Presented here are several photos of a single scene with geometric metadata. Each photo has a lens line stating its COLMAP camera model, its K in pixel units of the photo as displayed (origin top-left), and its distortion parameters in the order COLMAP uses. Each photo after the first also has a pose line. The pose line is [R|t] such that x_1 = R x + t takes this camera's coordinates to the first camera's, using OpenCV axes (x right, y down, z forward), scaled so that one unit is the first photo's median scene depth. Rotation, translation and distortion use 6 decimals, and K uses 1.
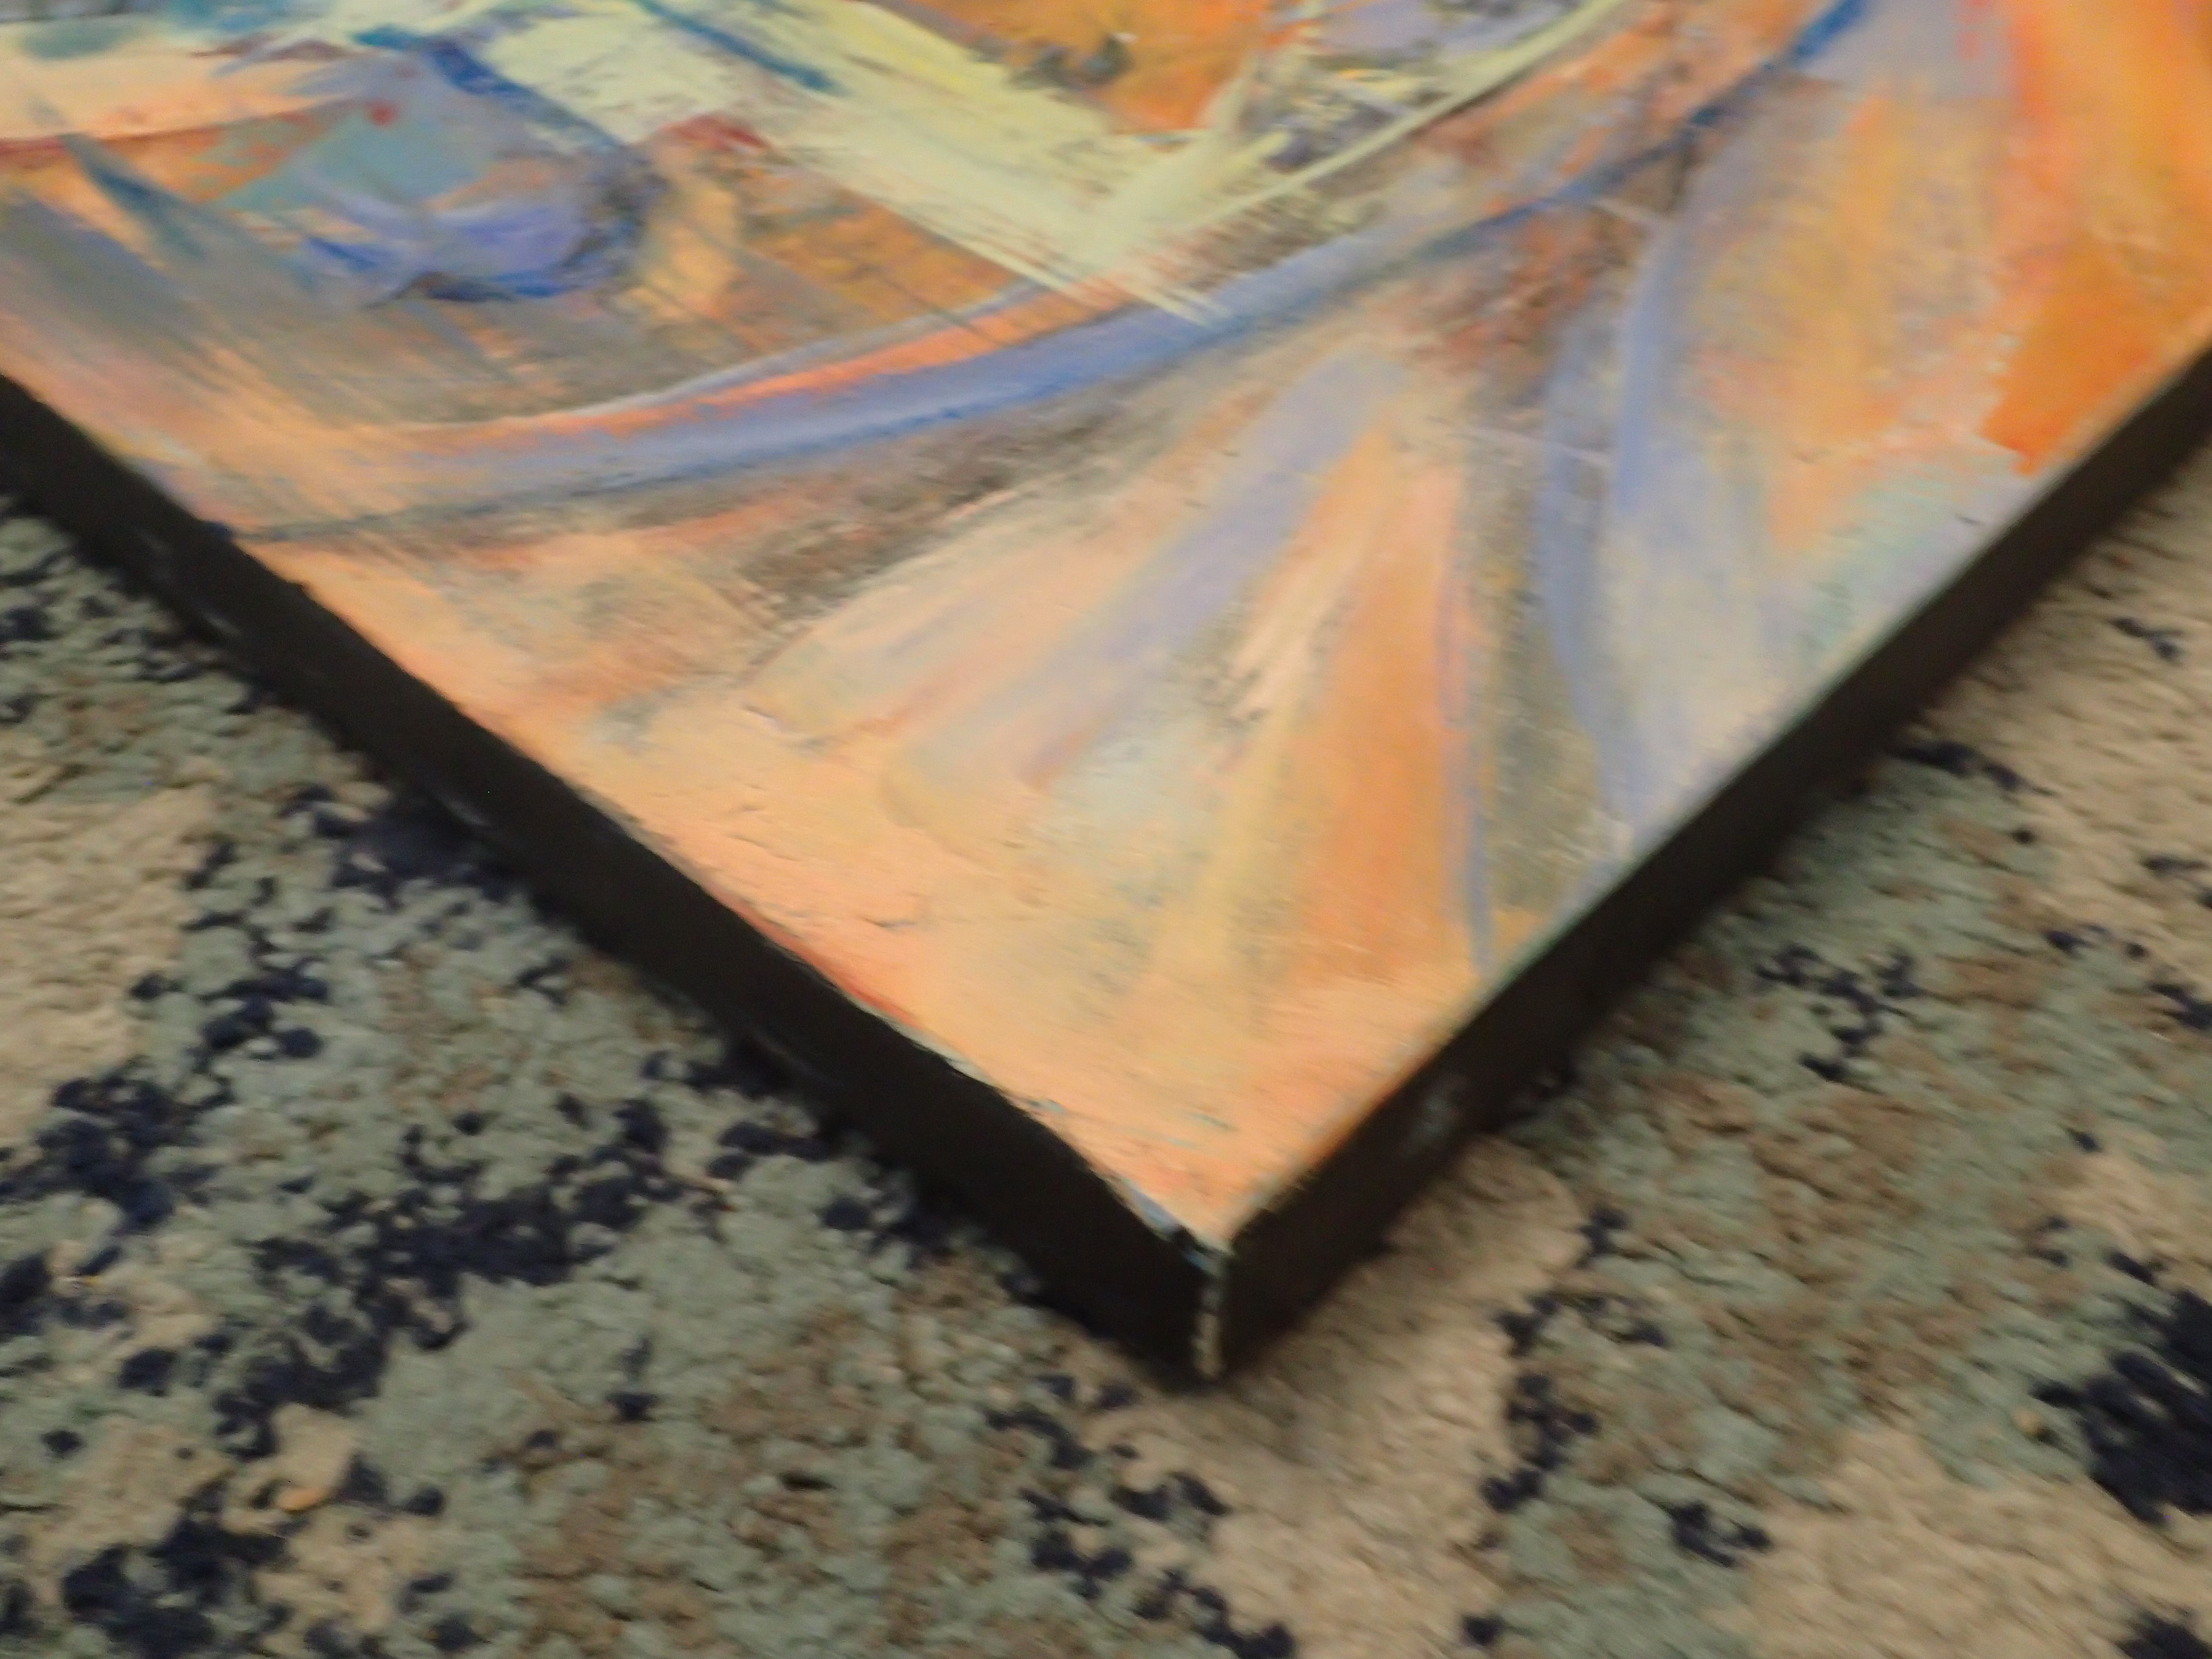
lens RADIAL K [[2465.7, 0, 1107.1], [0, 2465.7, 829.4], [0, 0, 1]] dist [0.013809, 0.000000]
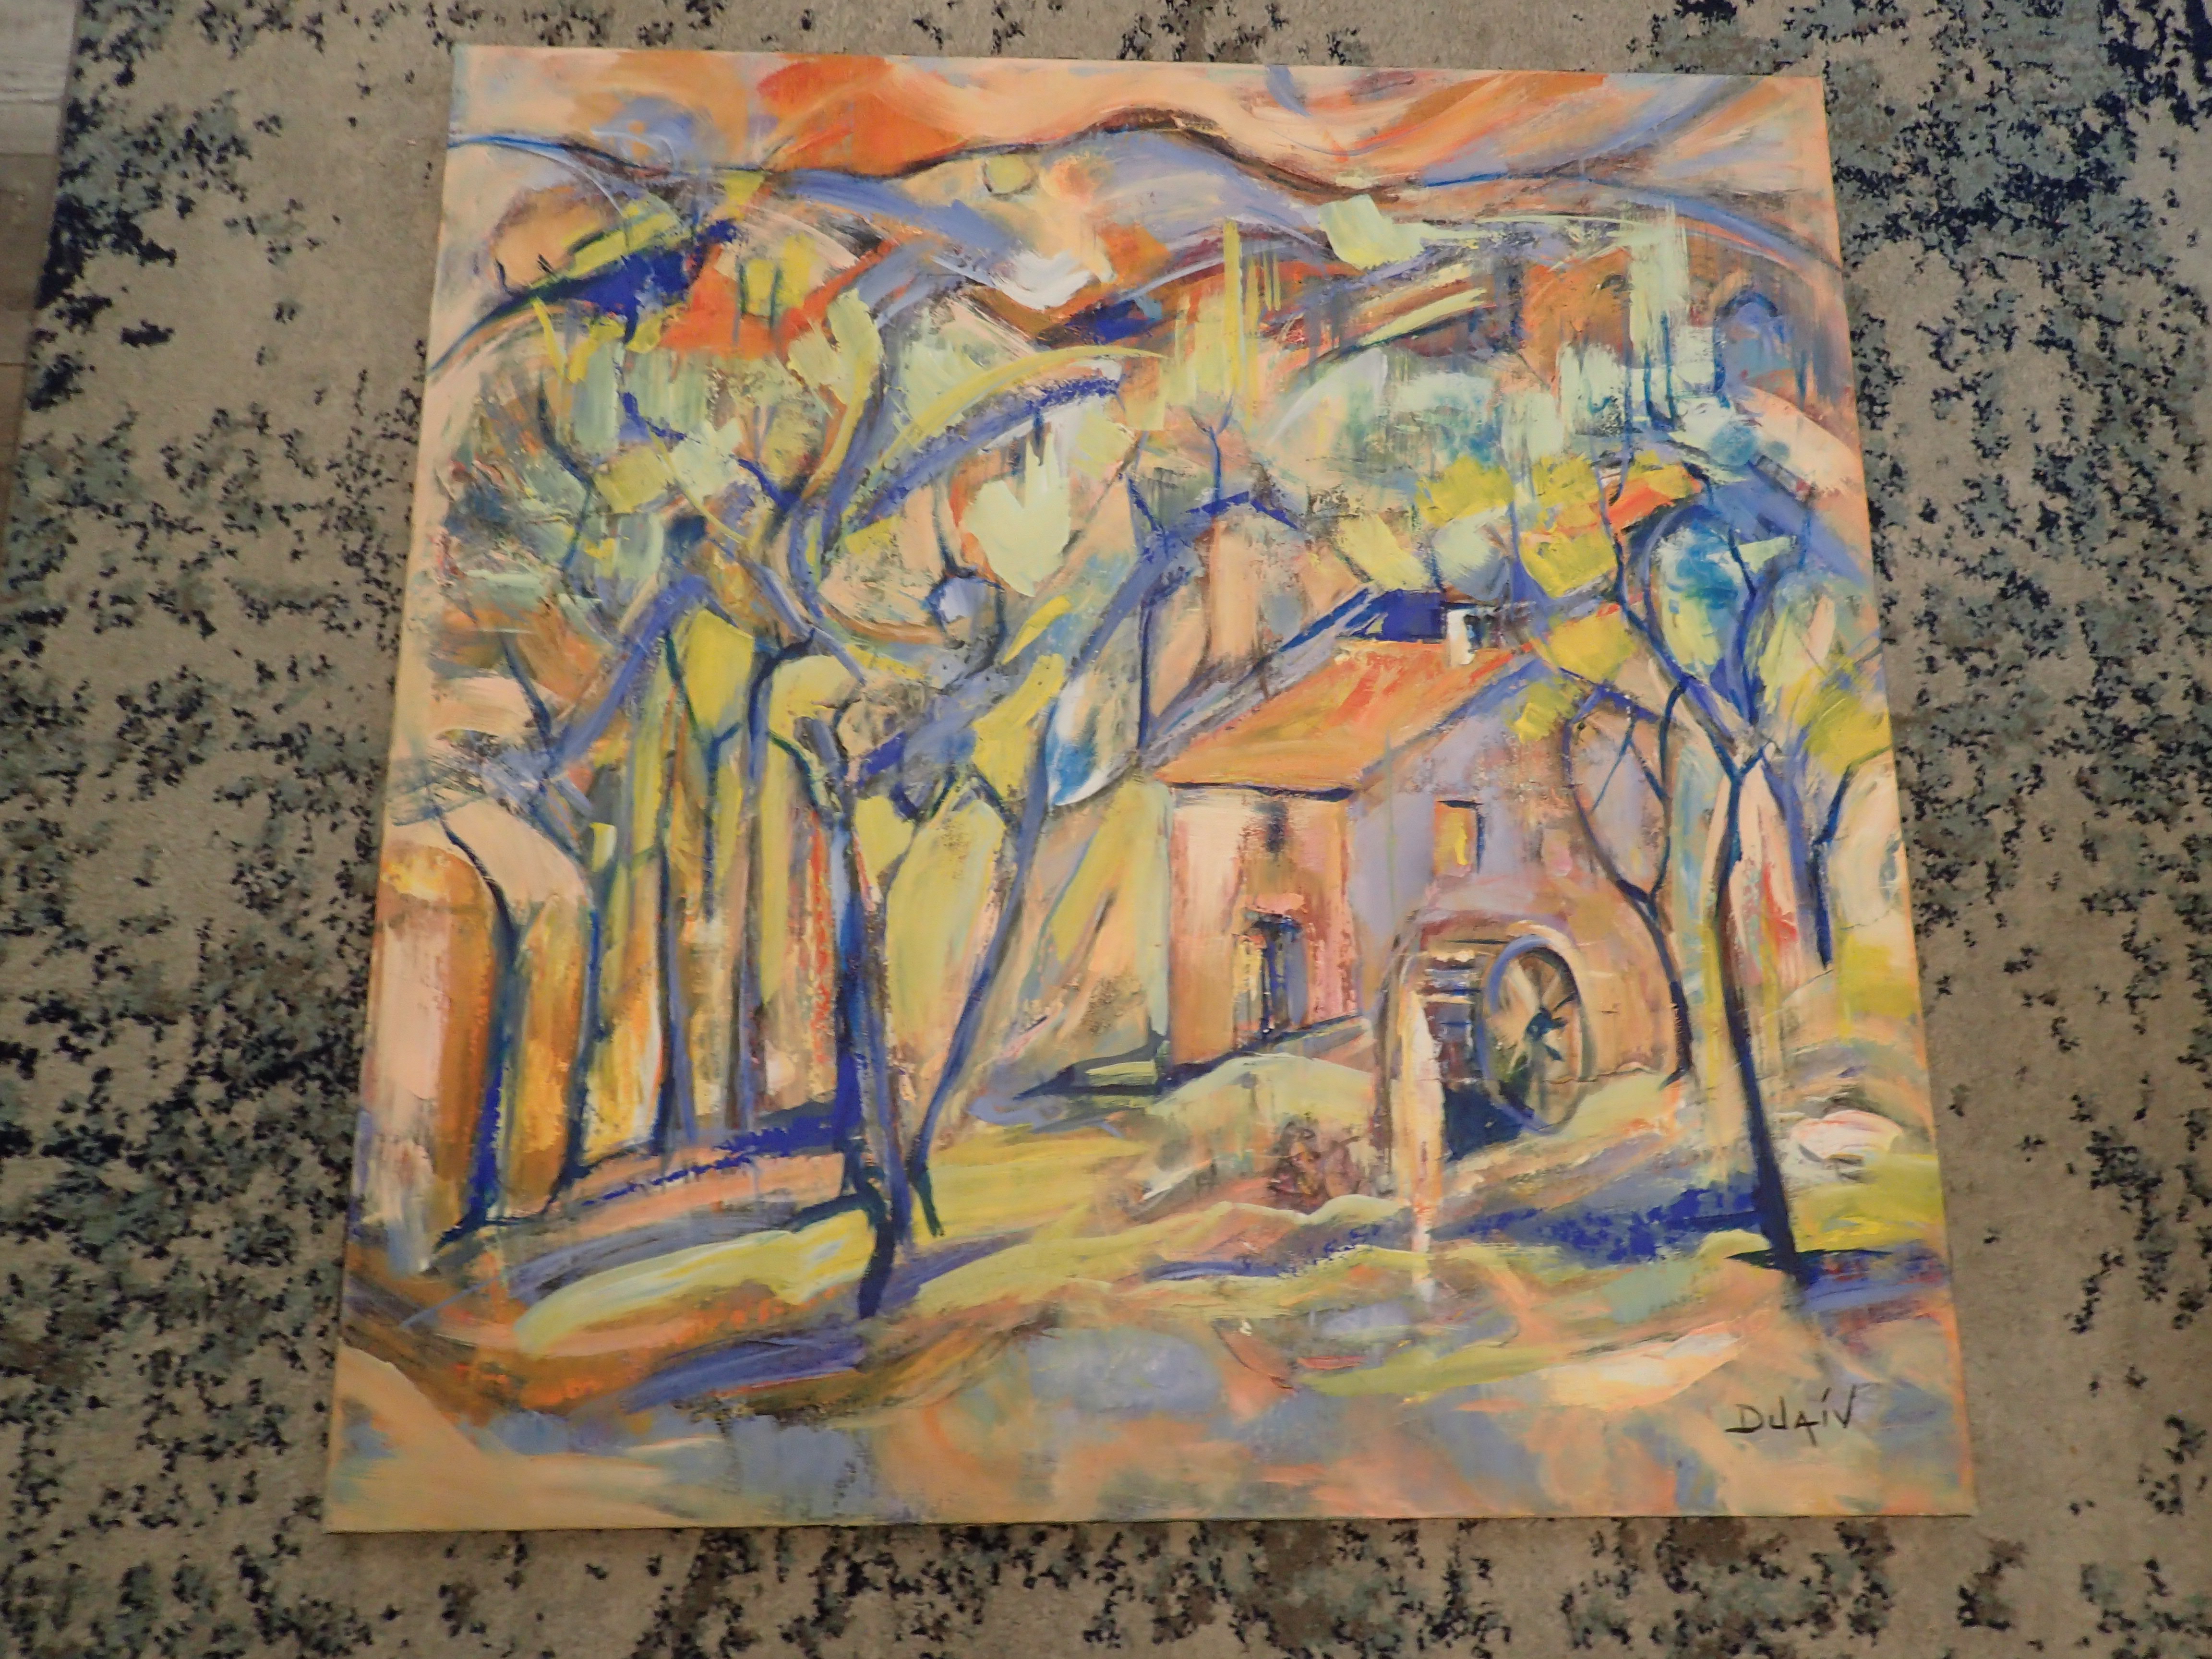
lens RADIAL K [[1613.5, 0, 1106.2], [0, 1613.5, 829.6], [0, 0, 1]] dist [0.003165, 0.000999]
pose [[-0.679489, -0.719564, 0.143254, -0.581735], [0.484536, -0.293492, 0.824068, -3.922523], [-0.550926, 0.629357, 0.548079, 0.613641]]
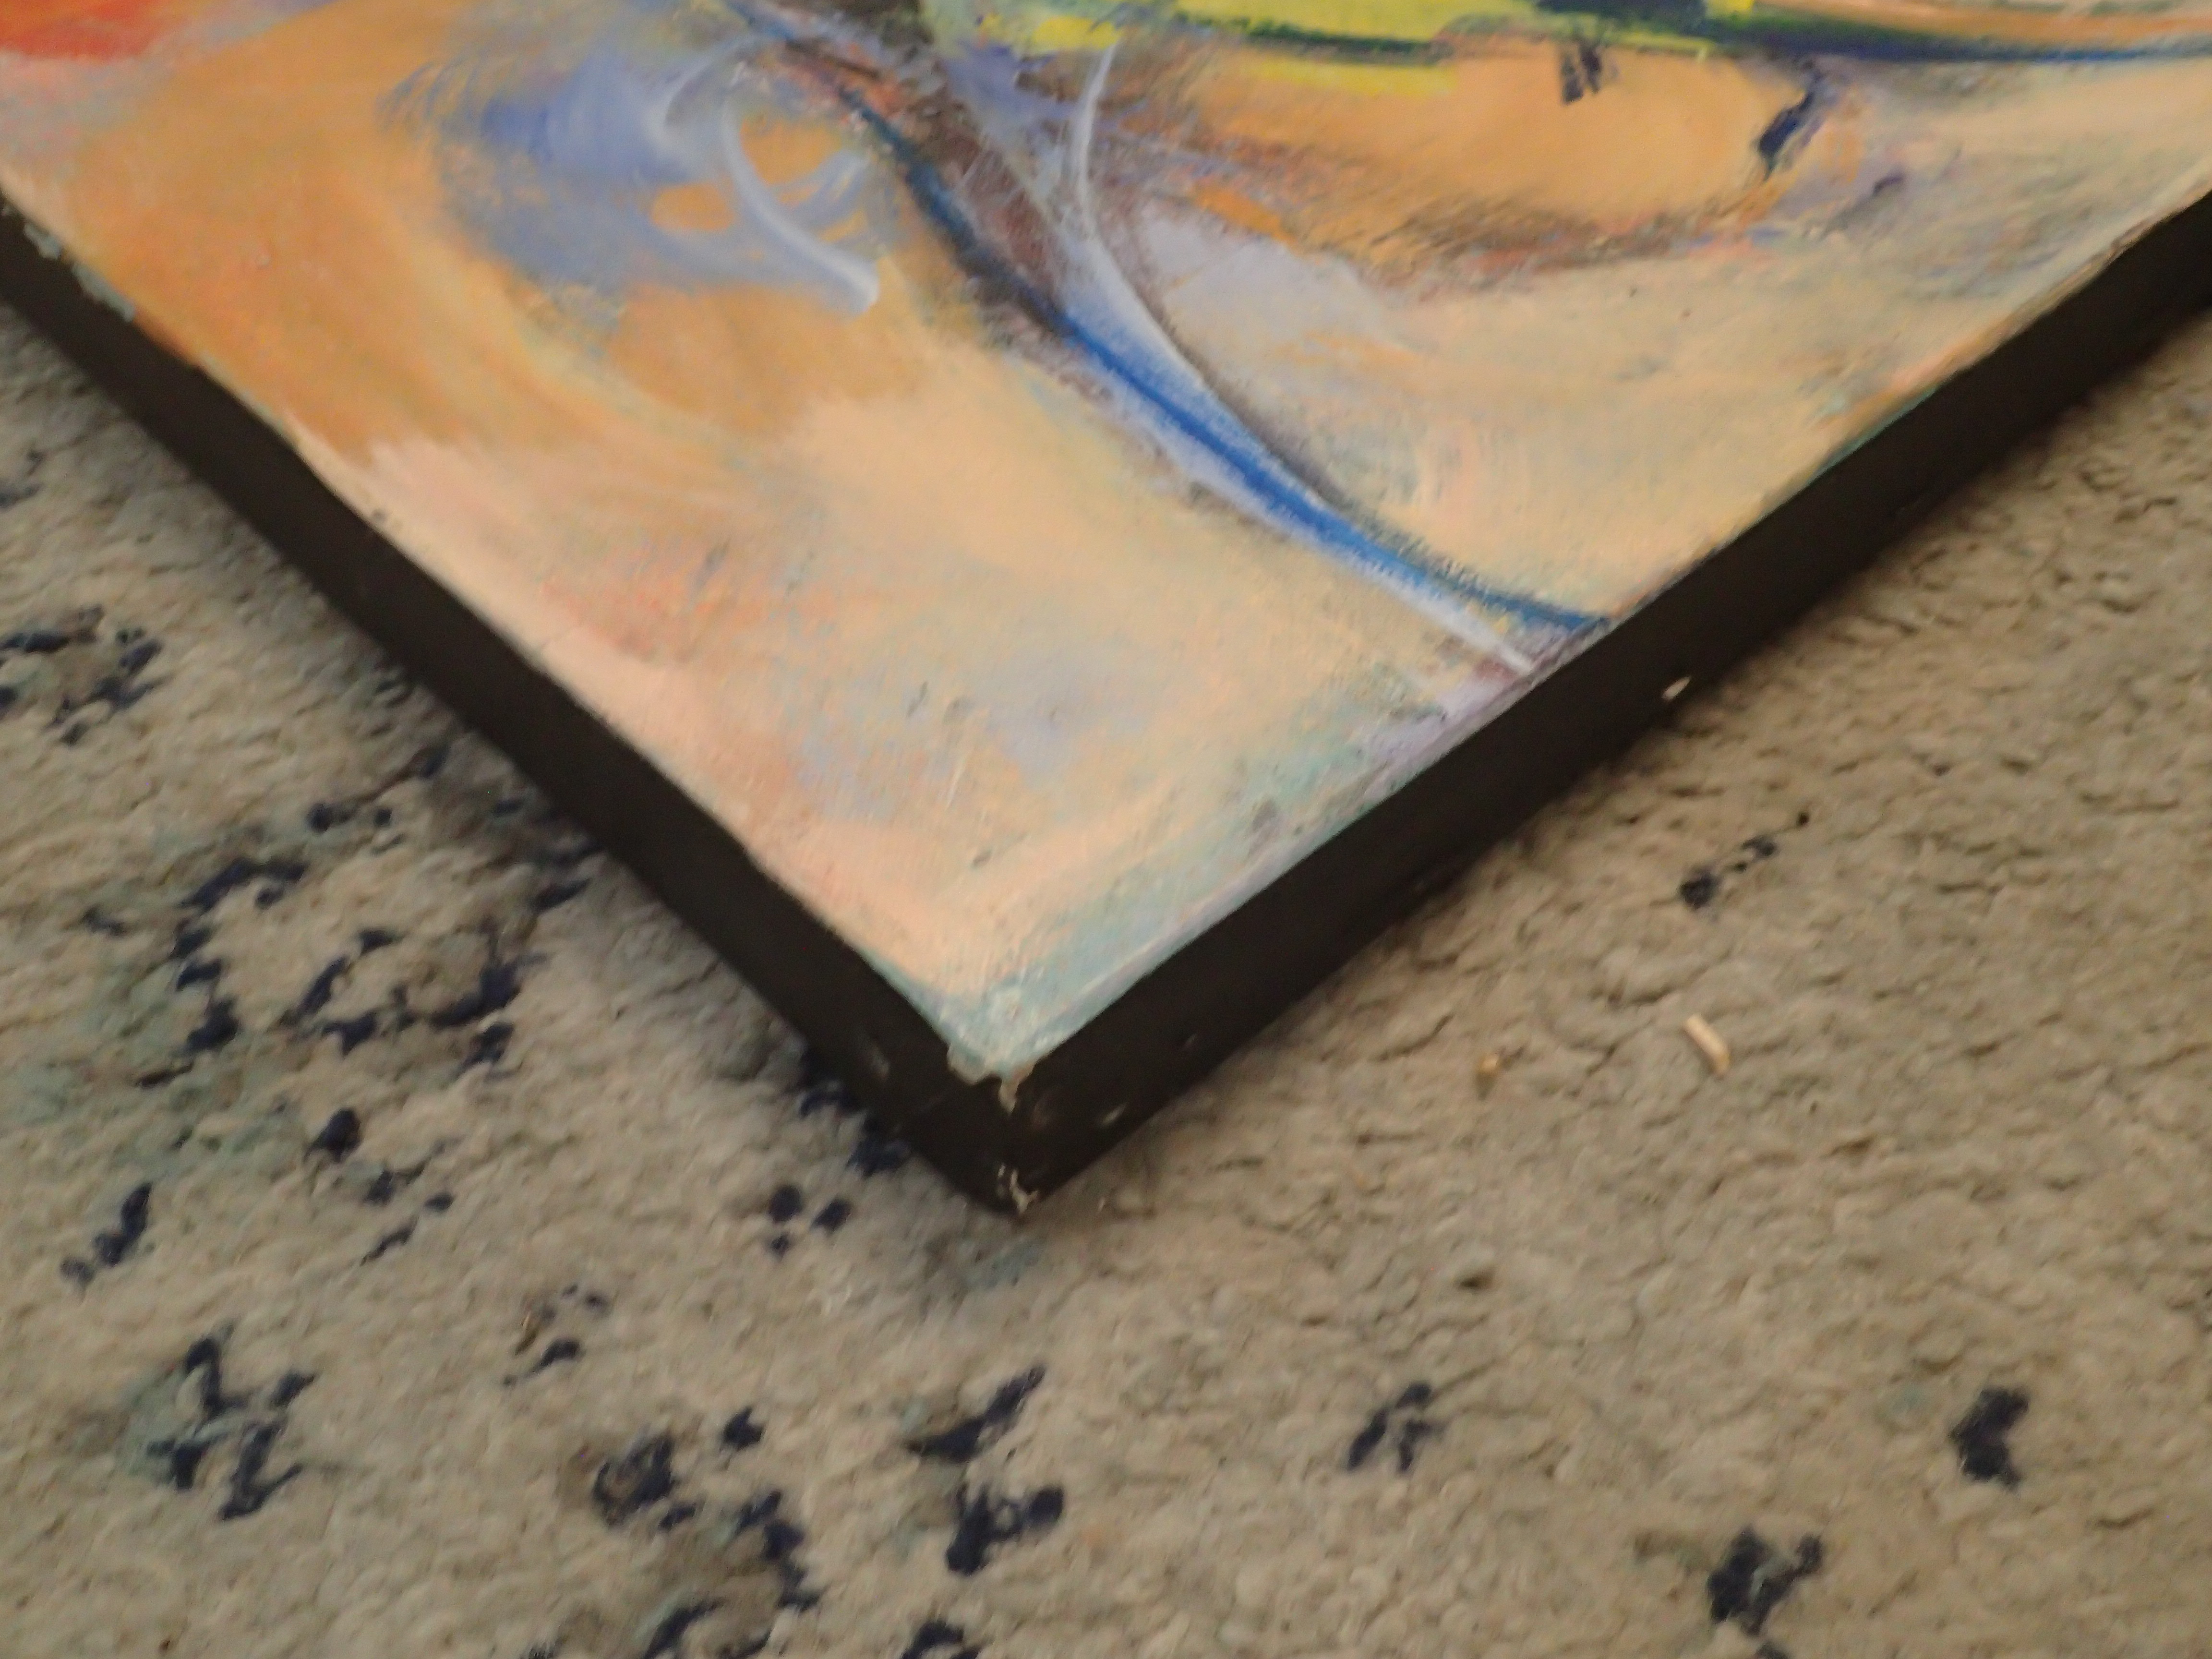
lens RADIAL K [[2465.7, 0, 1104.7], [0, 2465.7, 829.4], [0, 0, 1]] dist [0.013809, 0.000000]
pose [[-0.069107, 0.730805, -0.679079, 2.363438], [-0.681331, 0.462648, 0.567225, -1.756852], [0.728706, 0.501877, 0.465948, 1.850635]]
